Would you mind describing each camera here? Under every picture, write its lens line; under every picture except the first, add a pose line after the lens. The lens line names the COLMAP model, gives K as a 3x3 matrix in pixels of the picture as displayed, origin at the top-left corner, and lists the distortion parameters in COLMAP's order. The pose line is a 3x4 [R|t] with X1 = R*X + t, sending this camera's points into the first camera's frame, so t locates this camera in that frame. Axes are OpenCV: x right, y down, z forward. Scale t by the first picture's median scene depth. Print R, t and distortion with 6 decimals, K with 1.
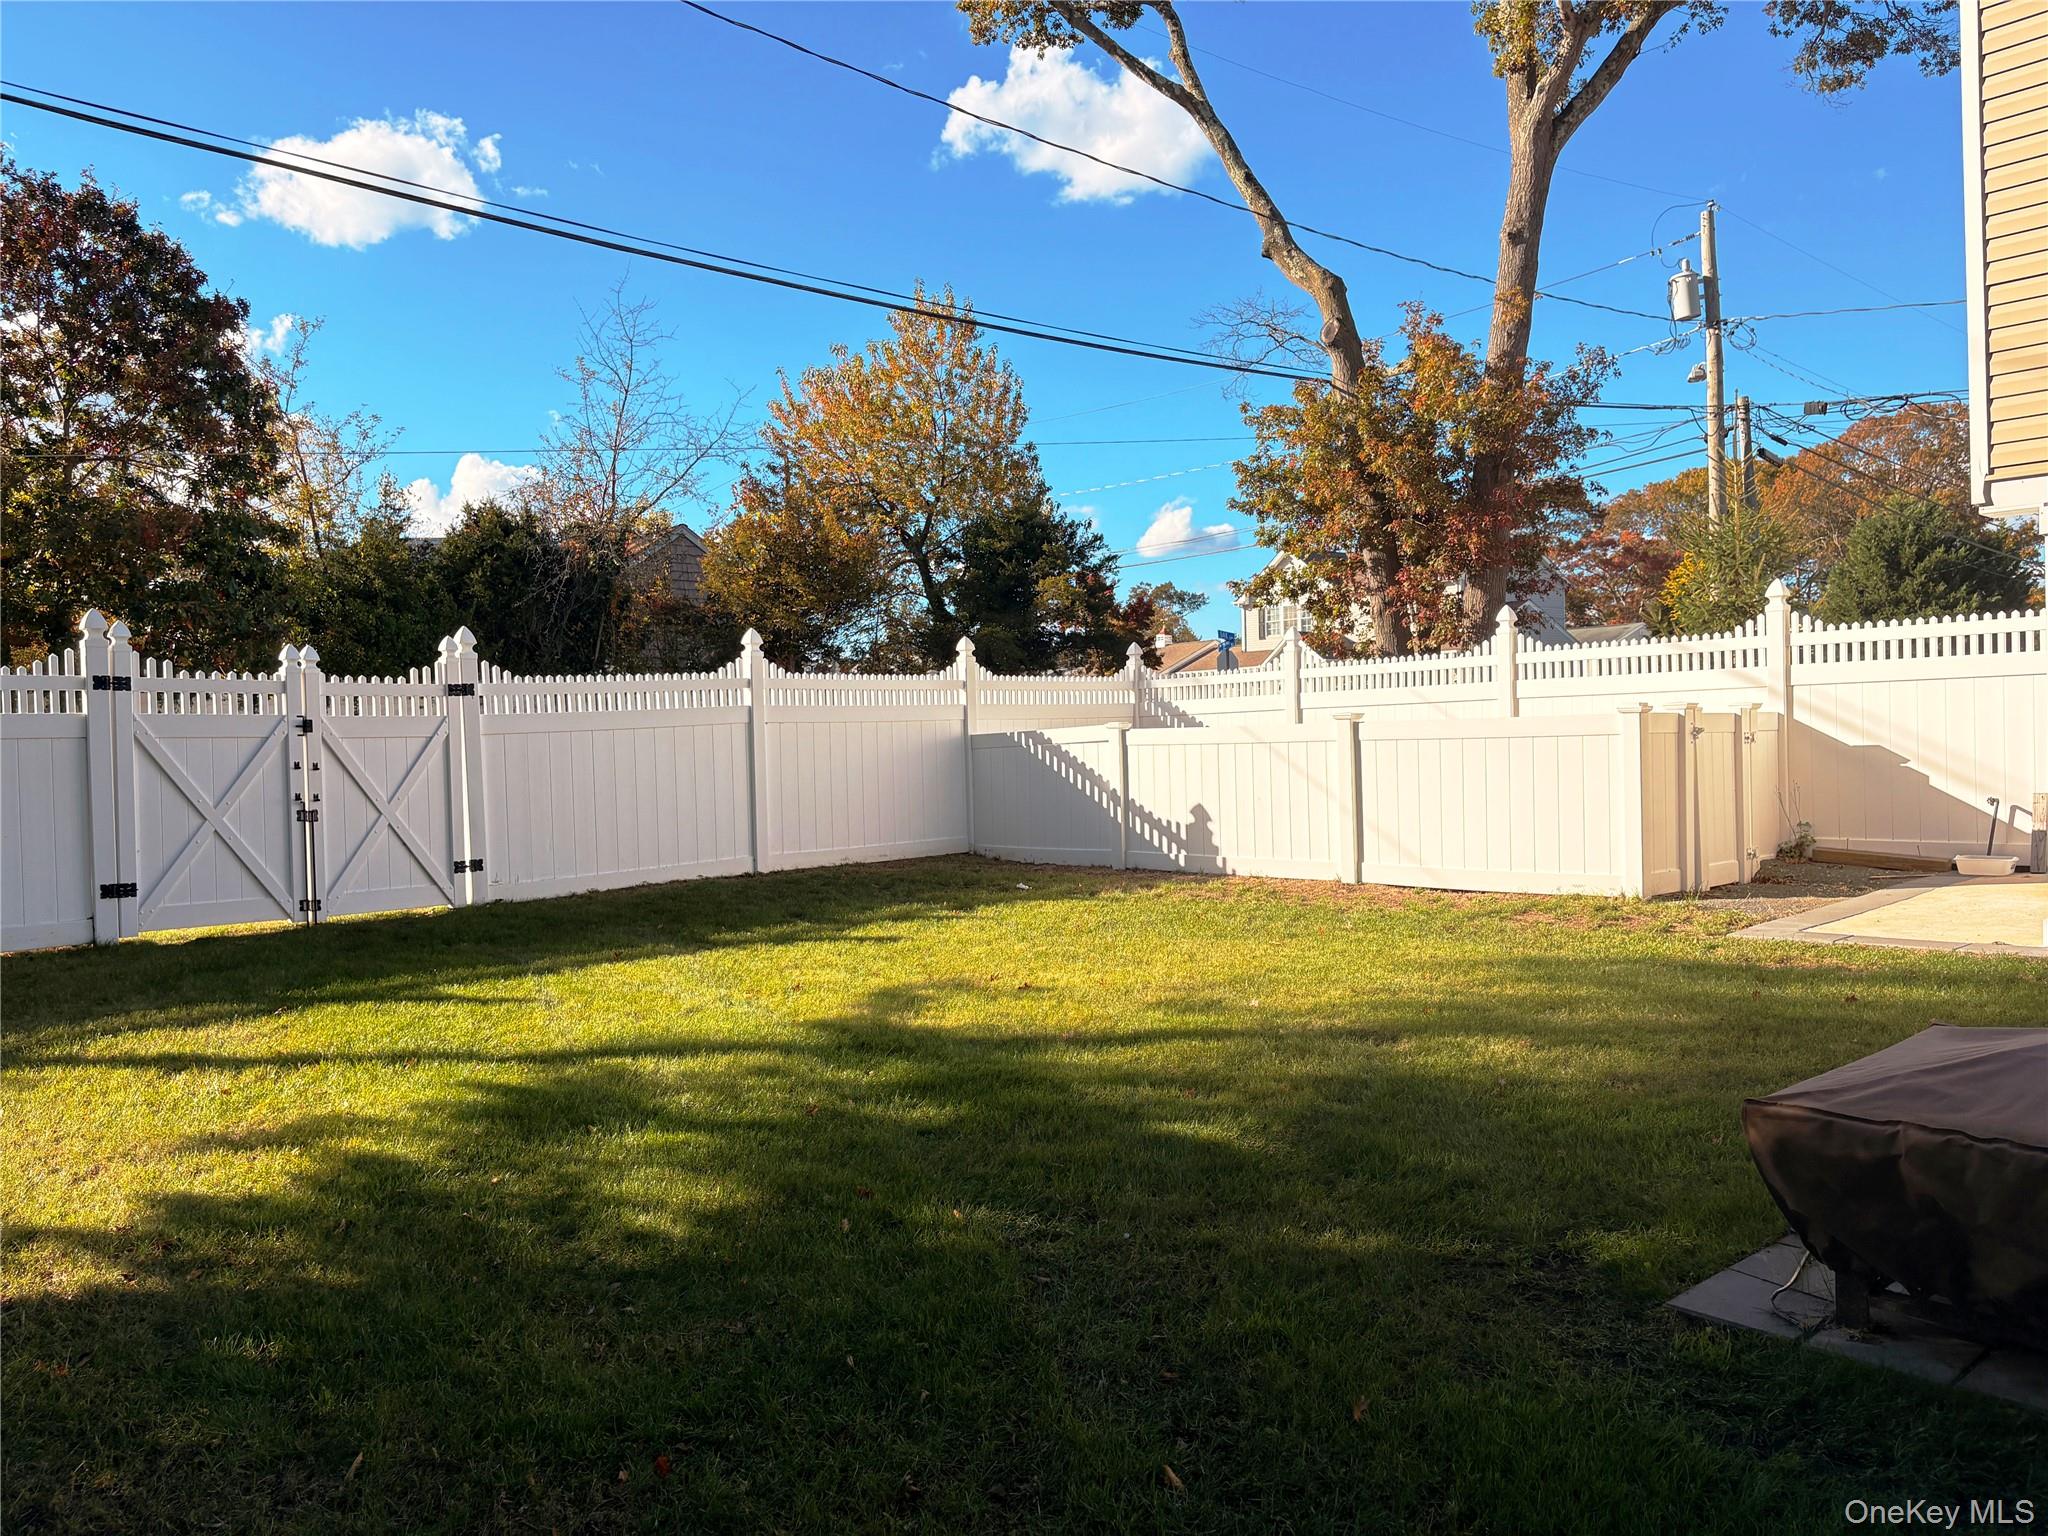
lens RADIAL K [[1544.0, 0, 1024.0], [0, 1544.0, 768.0], [0, 0, 1]] dist [0.007933, 0.001459]
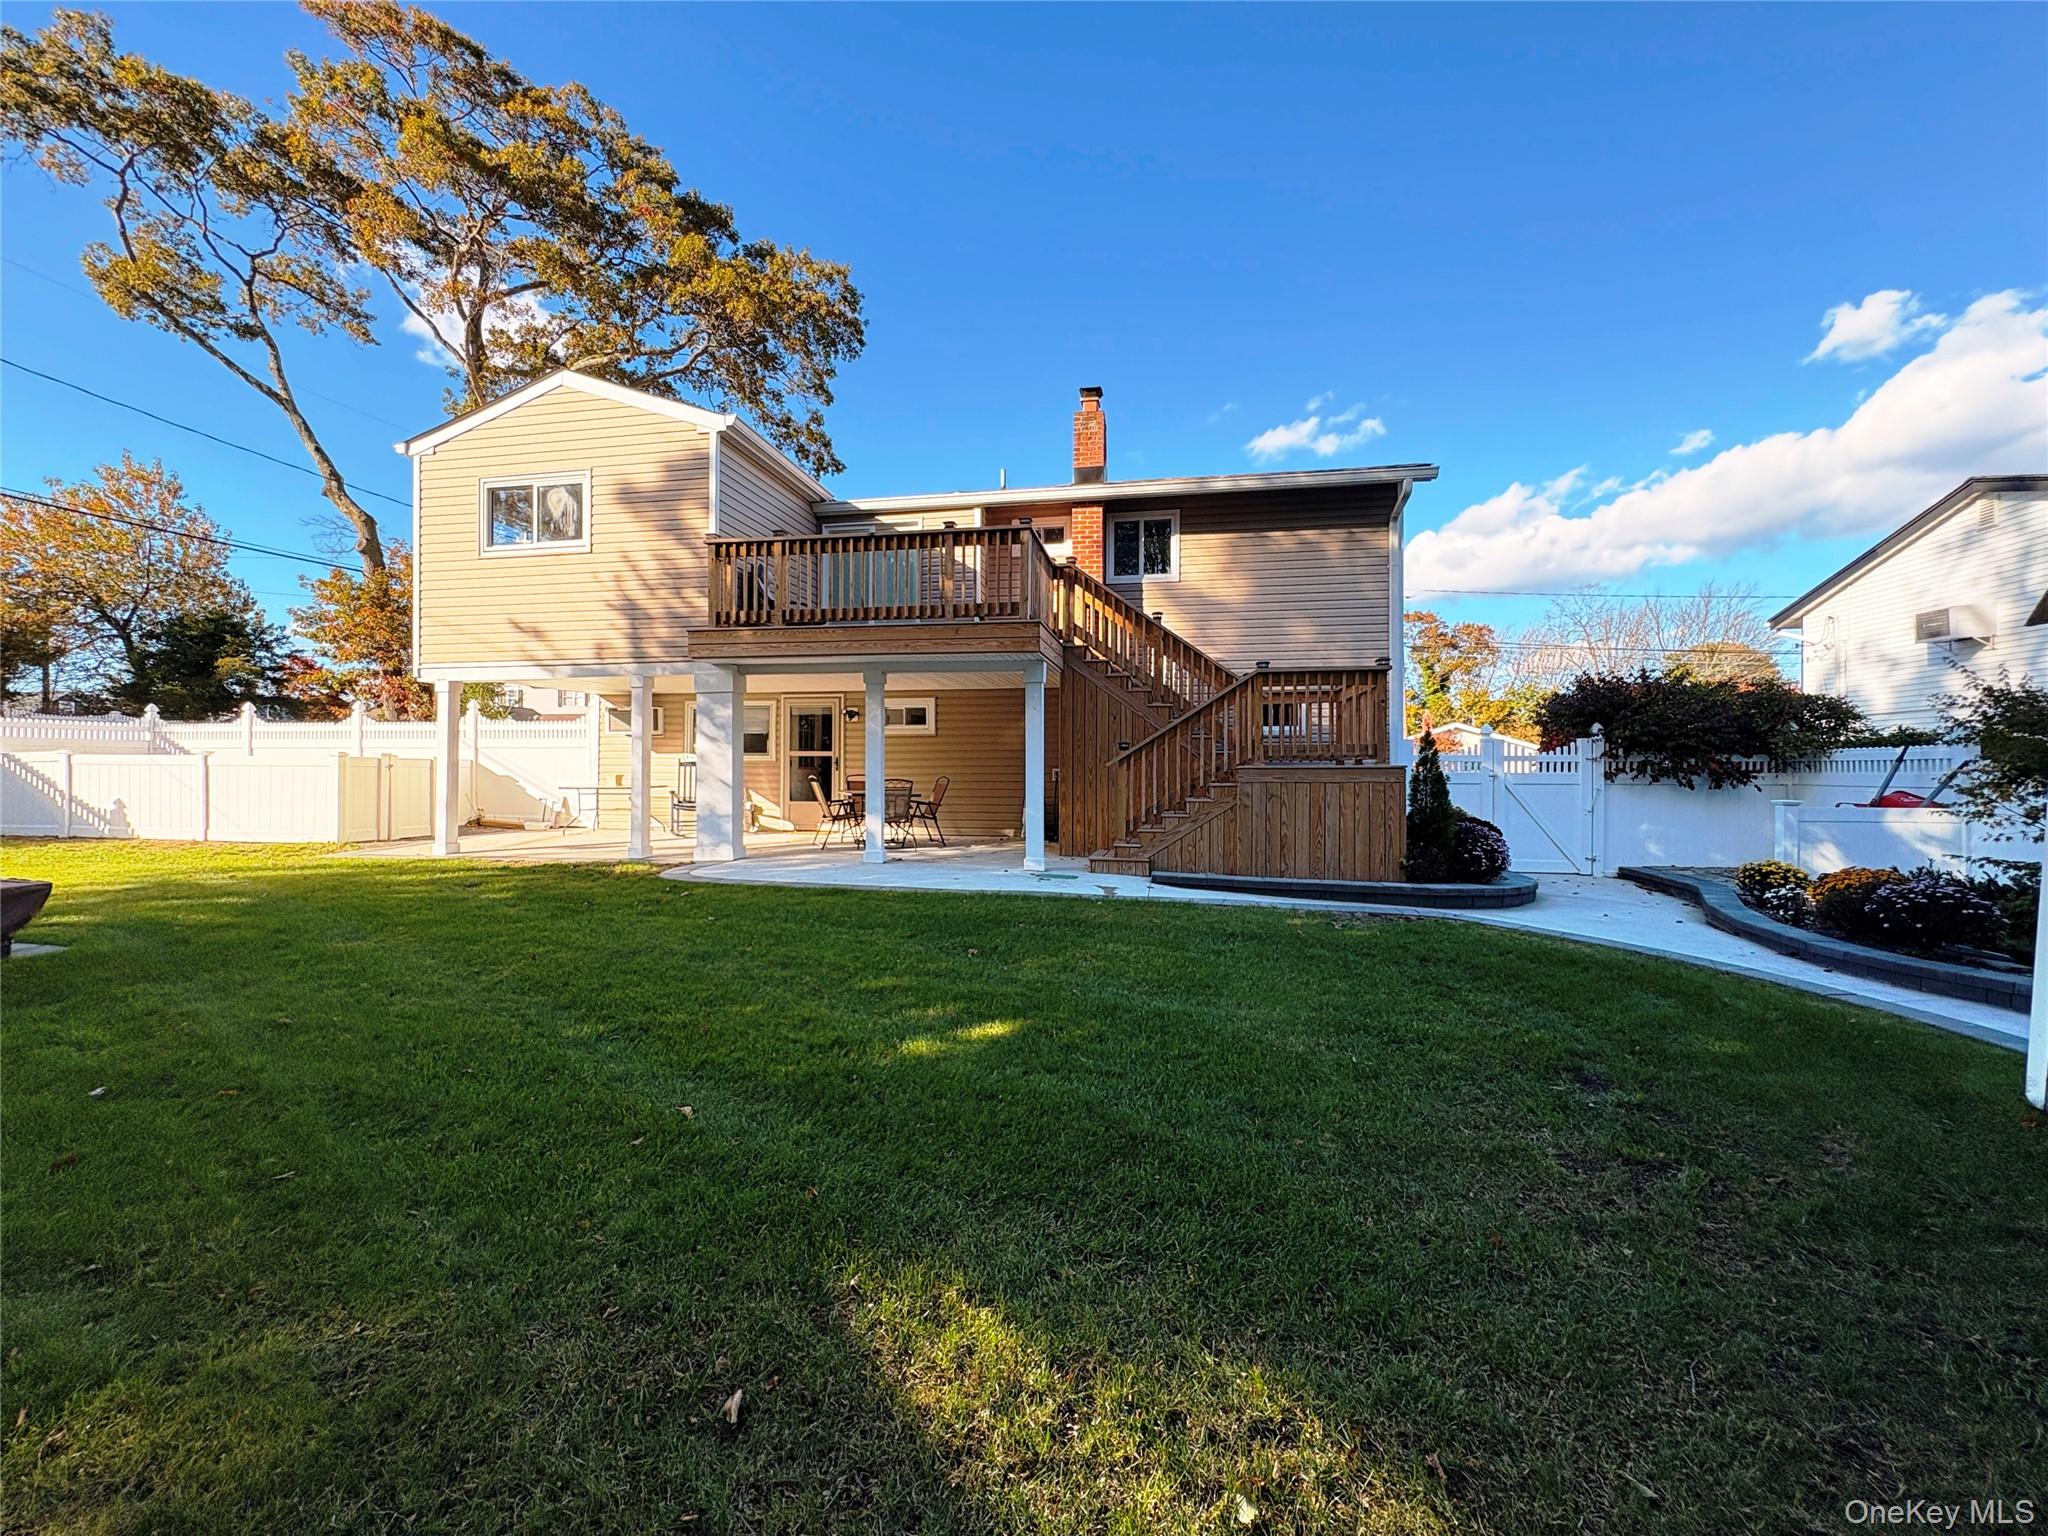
lens RADIAL K [[815.7, 0, 1024.0], [0, 815.7, 768.0], [0, 0, 1]] dist [-0.000328, 0.000353]
pose [[0.795380, 0.032980, 0.605214, 0.344920], [-0.020147, 0.999405, -0.027984, -0.006238], [-0.605777, 0.010065, 0.795571, -0.349457]]
